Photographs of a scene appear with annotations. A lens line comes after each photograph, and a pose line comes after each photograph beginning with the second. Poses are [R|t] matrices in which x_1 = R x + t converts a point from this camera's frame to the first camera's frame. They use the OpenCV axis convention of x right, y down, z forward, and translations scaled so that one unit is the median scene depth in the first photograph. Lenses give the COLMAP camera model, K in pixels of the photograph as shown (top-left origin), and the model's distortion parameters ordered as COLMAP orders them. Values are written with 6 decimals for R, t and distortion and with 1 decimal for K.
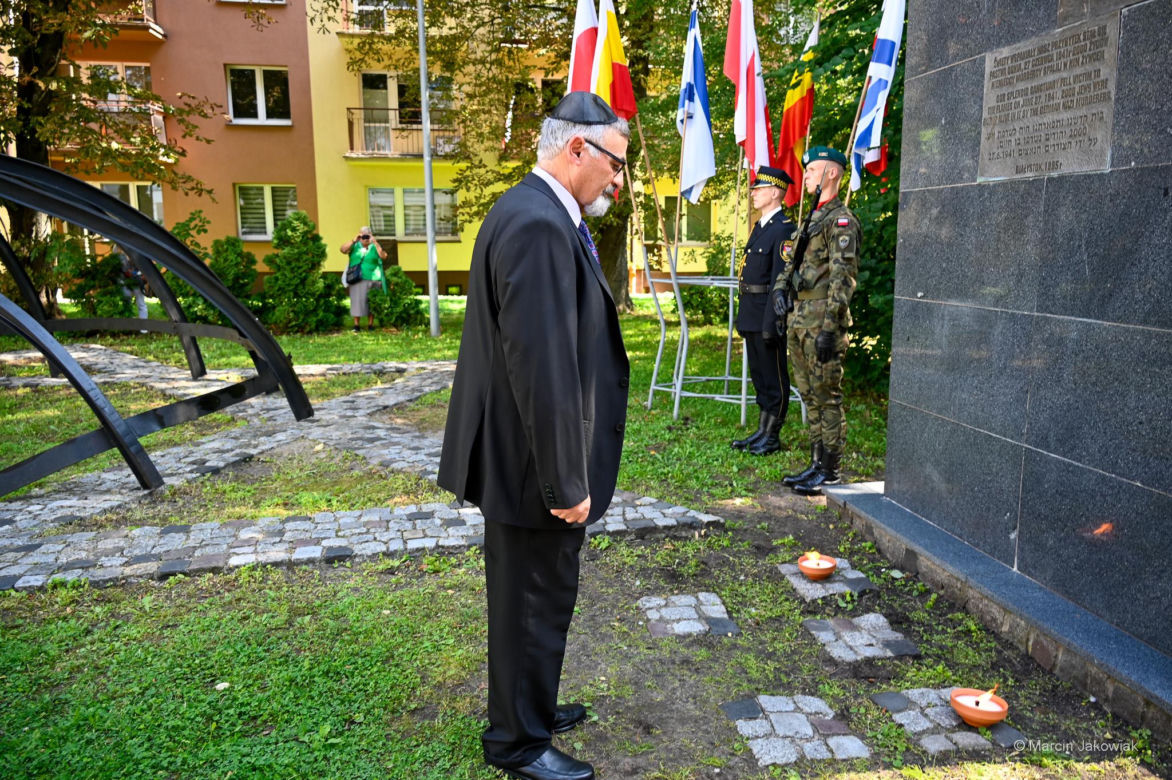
lens RADIAL K [[853.9, 0, 638.6], [0, 853.9, 377.5], [0, 0, 1]] dist [-0.003280, 0.005883]
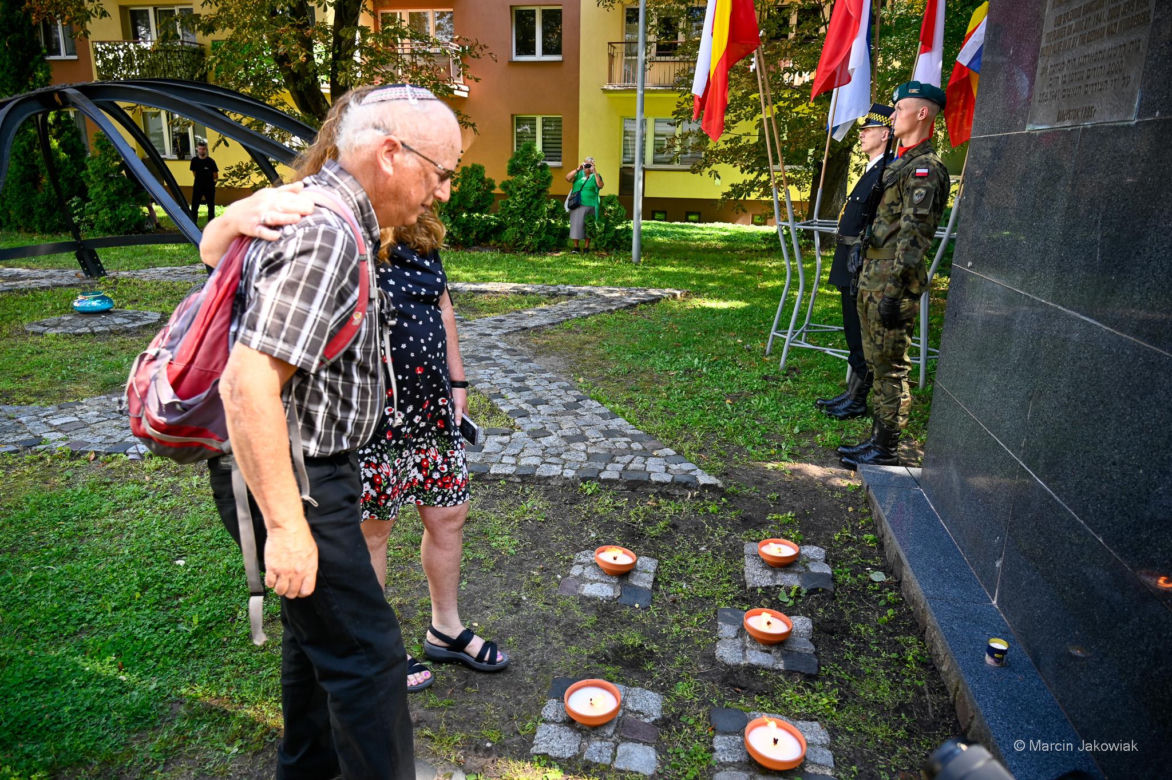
lens RADIAL K [[790.3, 0, 586.0], [0, 790.3, 390.0], [0, 0, 1]] dist [-0.004655, -0.001411]
pose [[0.928723, 0.119982, -0.350826, 0.230782], [-0.079033, 0.988510, 0.128849, -0.038862], [0.362255, -0.091938, 0.927534, 0.106940]]
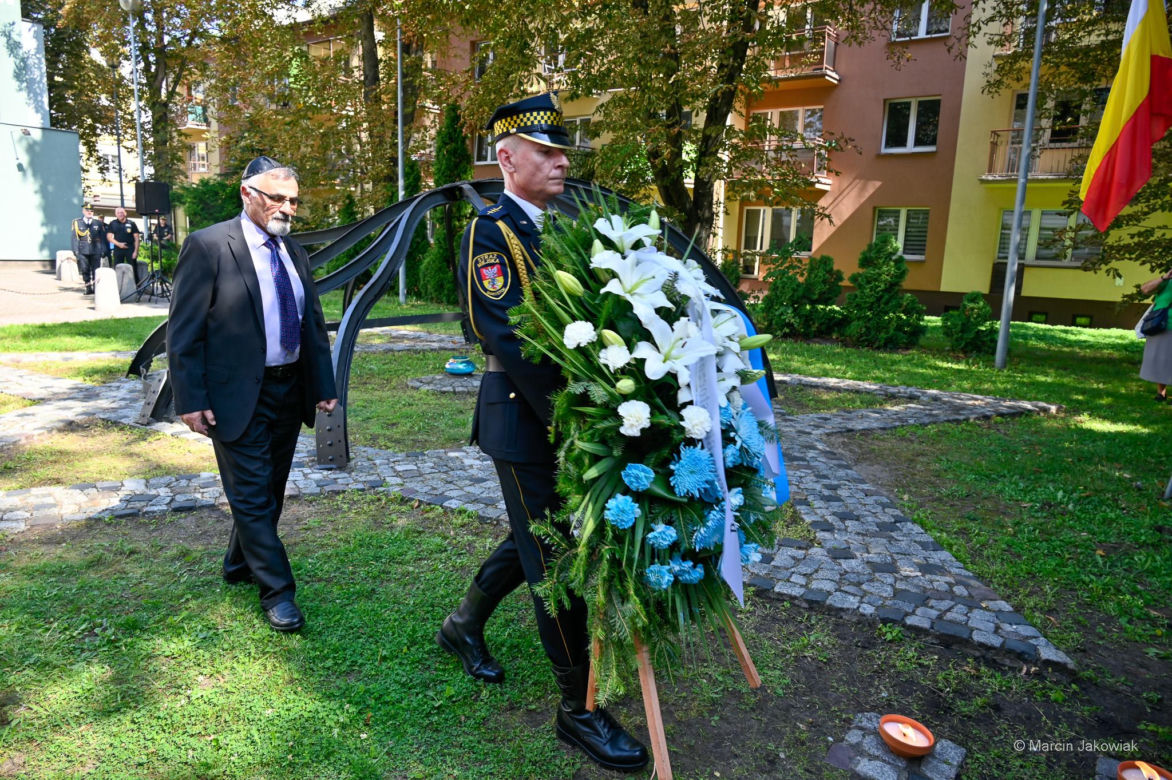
lens RADIAL K [[790.3, 0, 586.0], [0, 790.3, 390.0], [0, 0, 1]] dist [-0.004655, -0.001411]
pose [[0.686406, 0.156684, -0.710138, 0.230248], [-0.152523, 0.985812, 0.070083, -0.047581], [0.711044, 0.060207, 0.700566, 0.180804]]
